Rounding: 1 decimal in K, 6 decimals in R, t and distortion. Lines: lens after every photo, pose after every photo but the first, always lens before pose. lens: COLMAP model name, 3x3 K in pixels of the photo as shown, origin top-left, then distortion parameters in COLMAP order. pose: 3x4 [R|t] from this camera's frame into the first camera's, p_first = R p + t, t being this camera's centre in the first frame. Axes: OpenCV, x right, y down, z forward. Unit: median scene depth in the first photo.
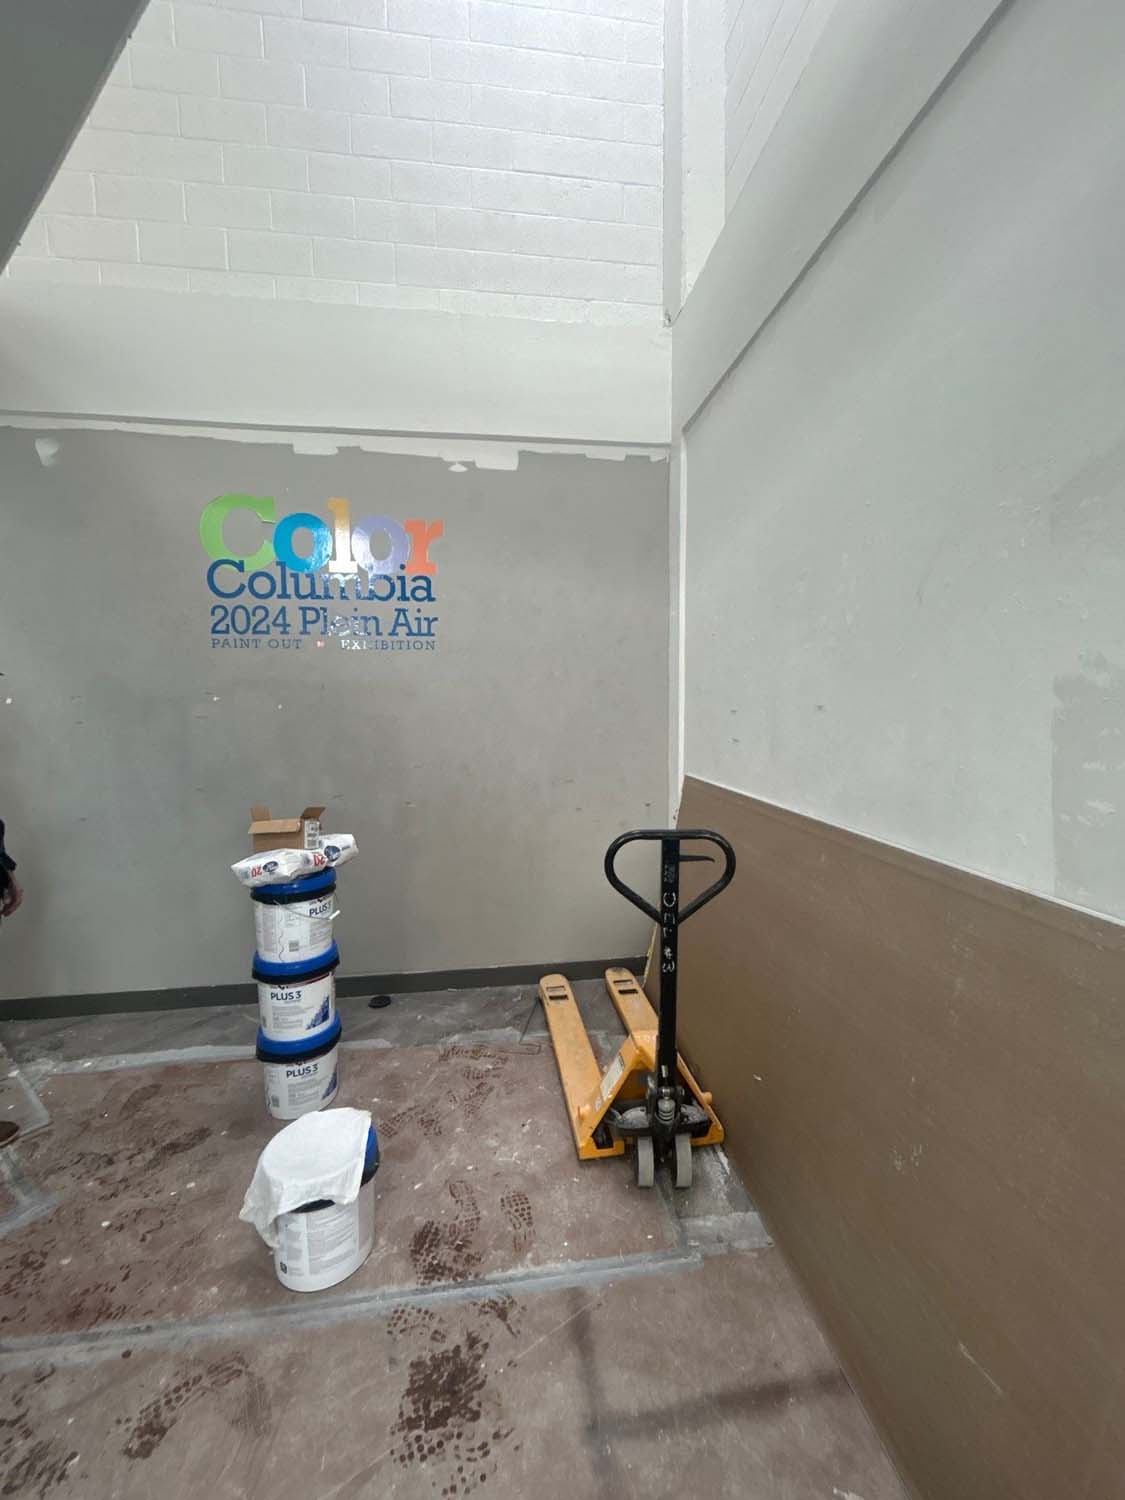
lens RADIAL K [[604.0, 0, 560.3], [0, 604.0, 756.5], [0, 0, 1]] dist [-0.002302, 0.000214]
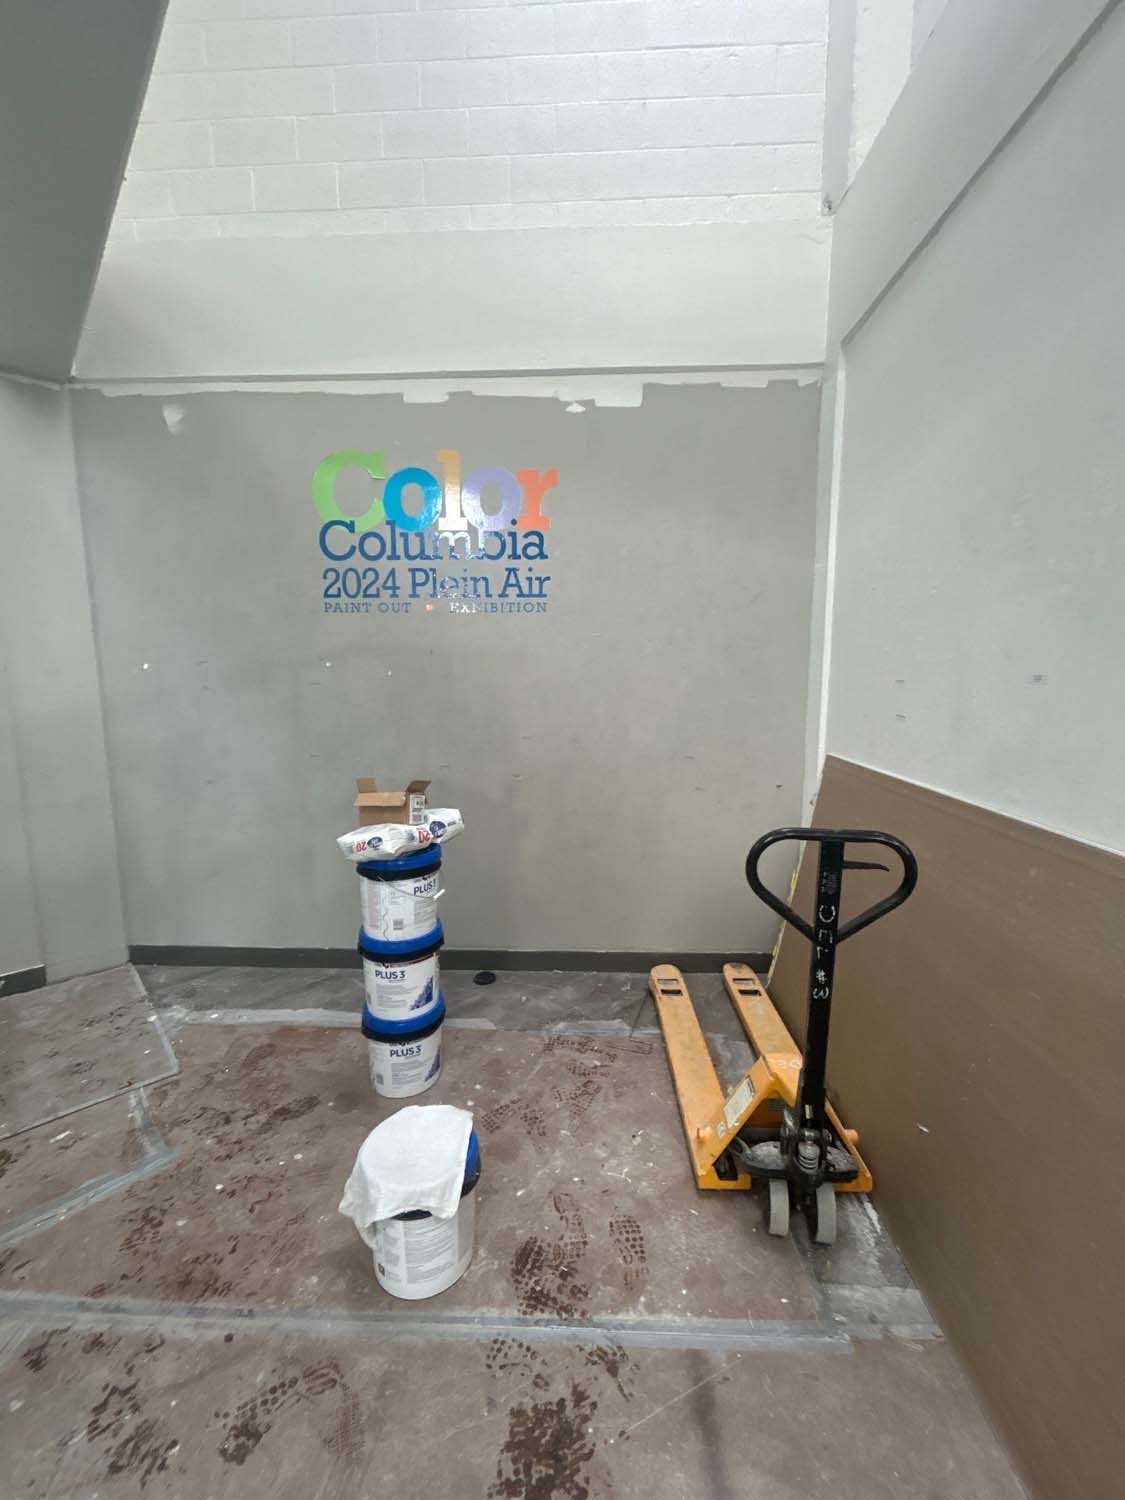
lens RADIAL K [[604.0, 0, 560.3], [0, 604.0, 756.5], [0, 0, 1]] dist [-0.002302, 0.000214]
pose [[0.984937, 0.028670, -0.170522, -0.032527], [-0.019404, 0.998256, 0.055757, -0.010801], [0.171823, -0.051609, 0.983775, 0.116421]]
